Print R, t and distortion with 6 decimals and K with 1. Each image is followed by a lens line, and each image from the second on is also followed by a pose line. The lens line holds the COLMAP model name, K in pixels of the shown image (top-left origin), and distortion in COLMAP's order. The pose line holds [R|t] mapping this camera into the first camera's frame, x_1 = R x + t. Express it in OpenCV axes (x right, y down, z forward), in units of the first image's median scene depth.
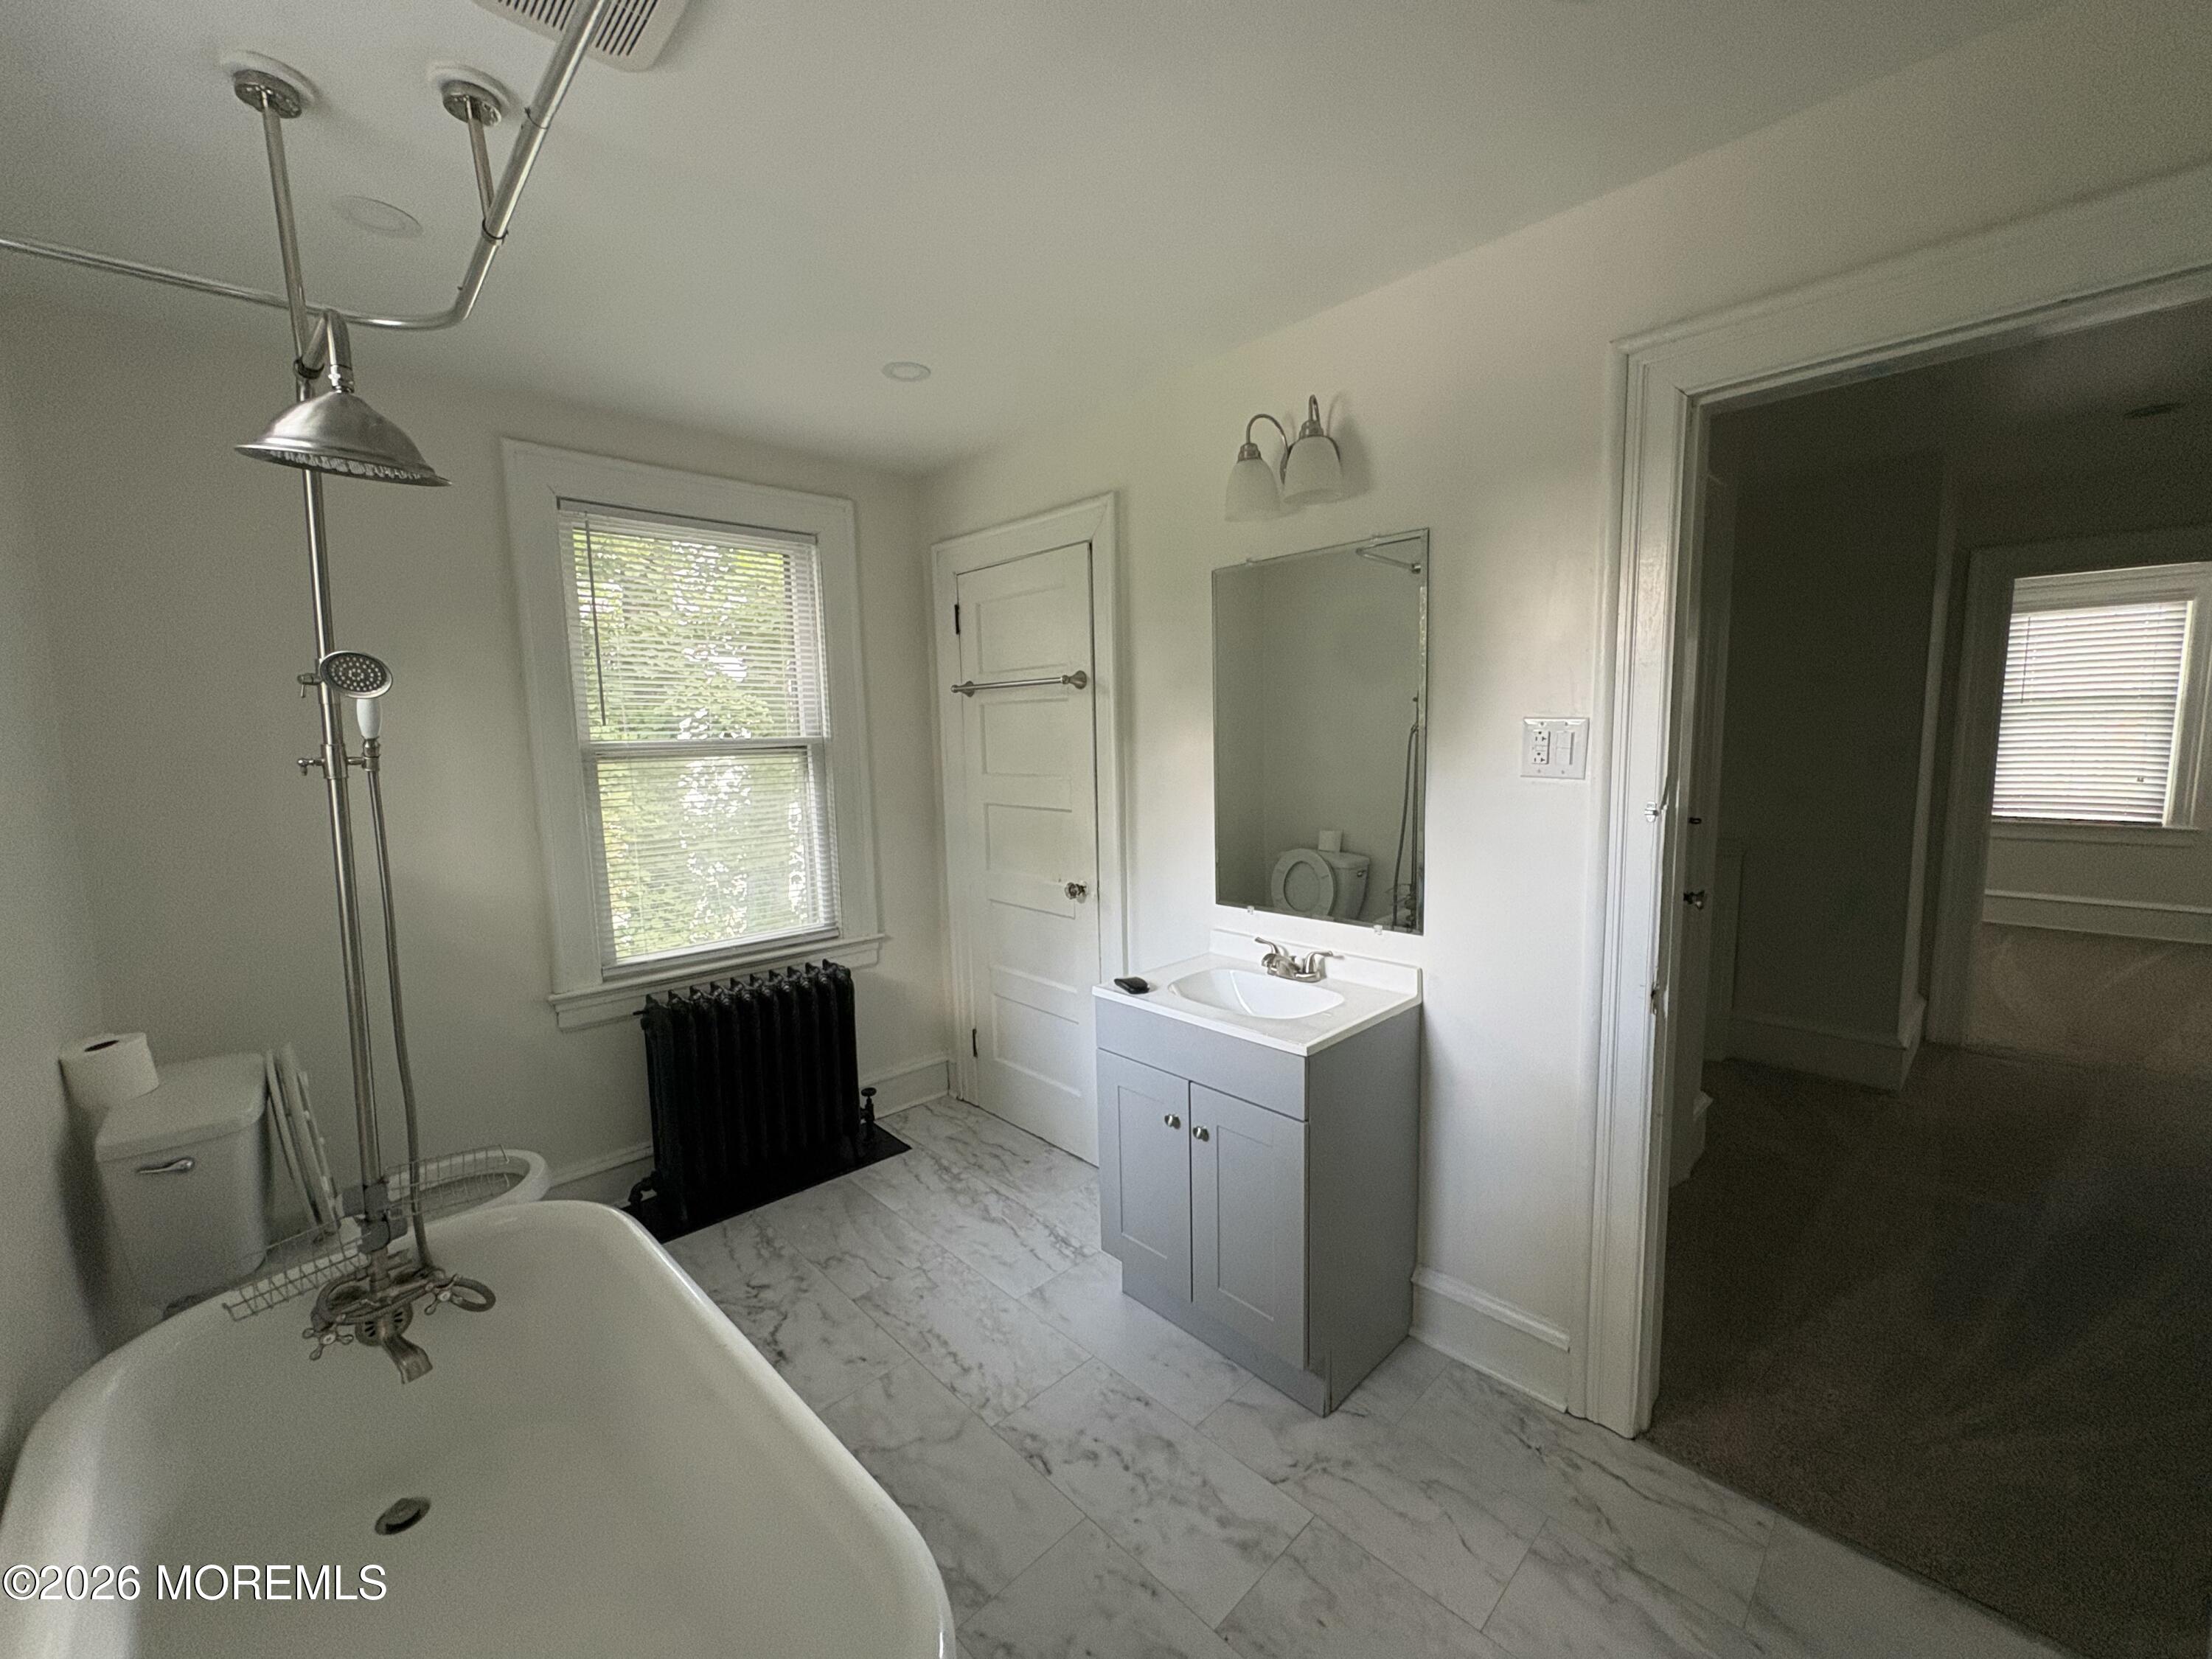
lens RADIAL K [[878.1, 0, 1105.9], [0, 878.1, 830.3], [0, 0, 1]] dist [-0.001325, -0.000067]
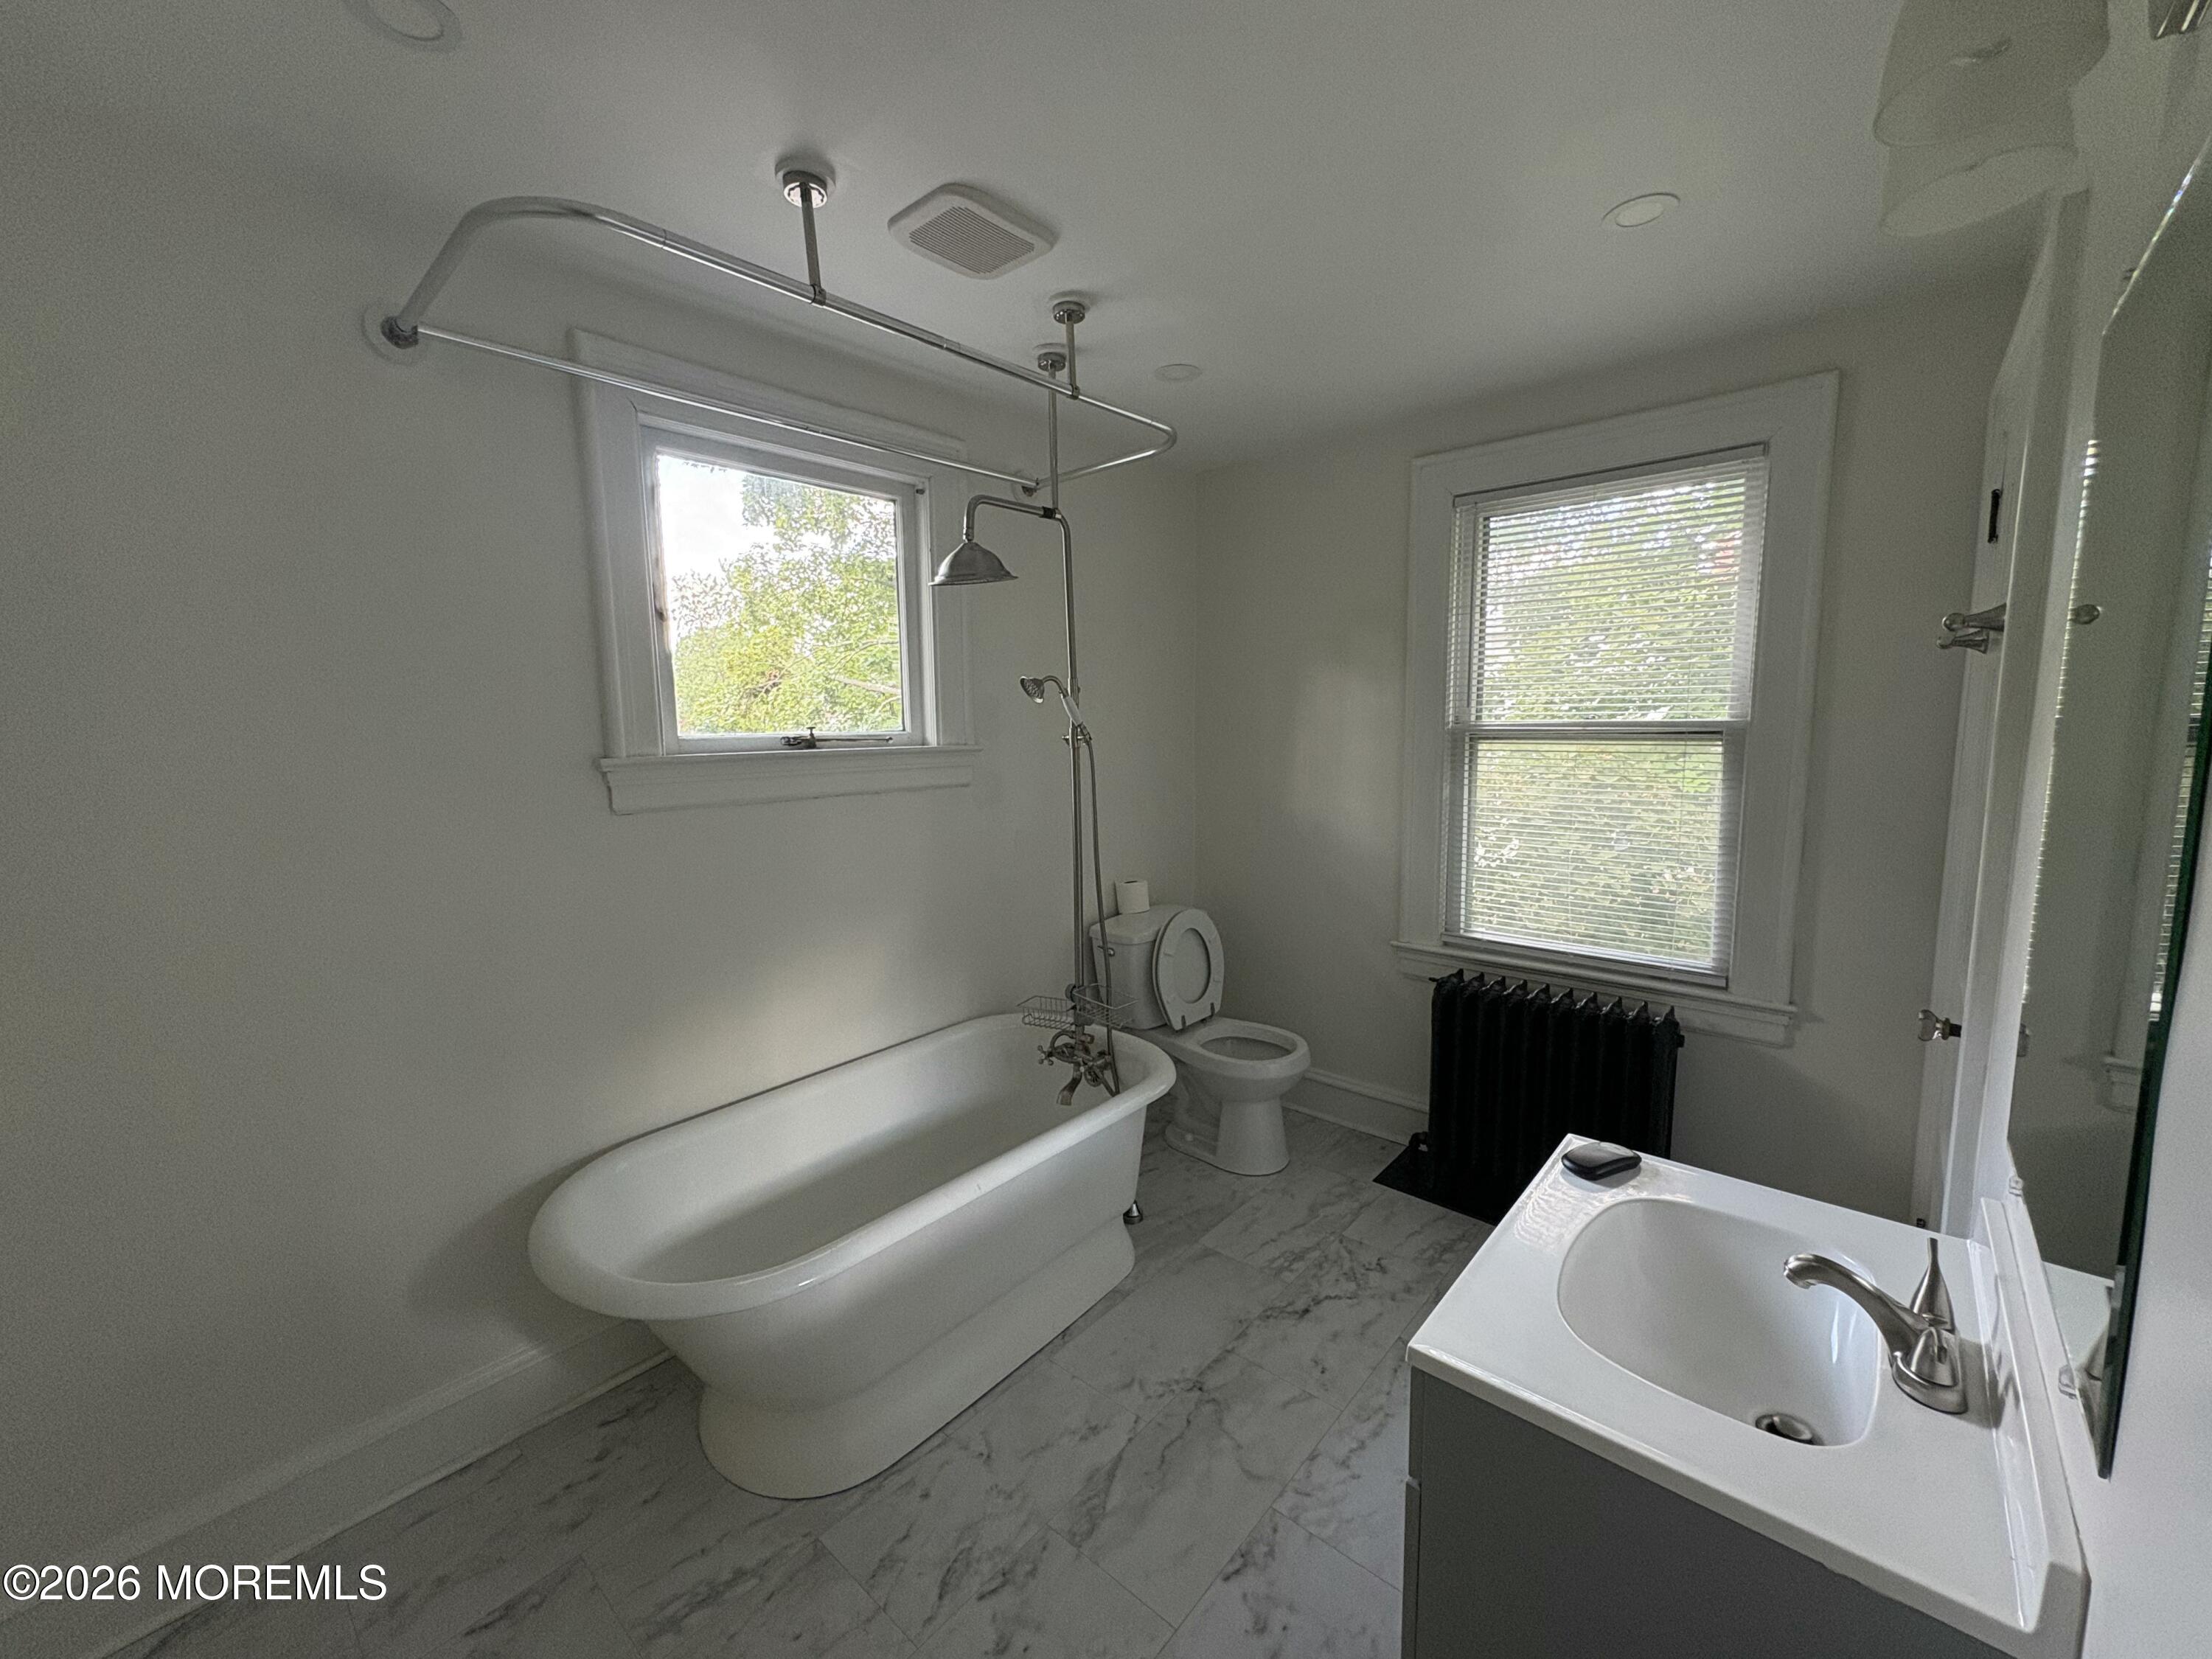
lens RADIAL K [[878.1, 0, 1103.8], [0, 878.1, 828.3], [0, 0, 1]] dist [-0.001325, -0.000067]
pose [[0.081580, 0.139412, -0.986868, 0.529654], [-0.099320, 0.986377, 0.131132, -0.083778], [0.991706, 0.087318, 0.094315, 0.566490]]
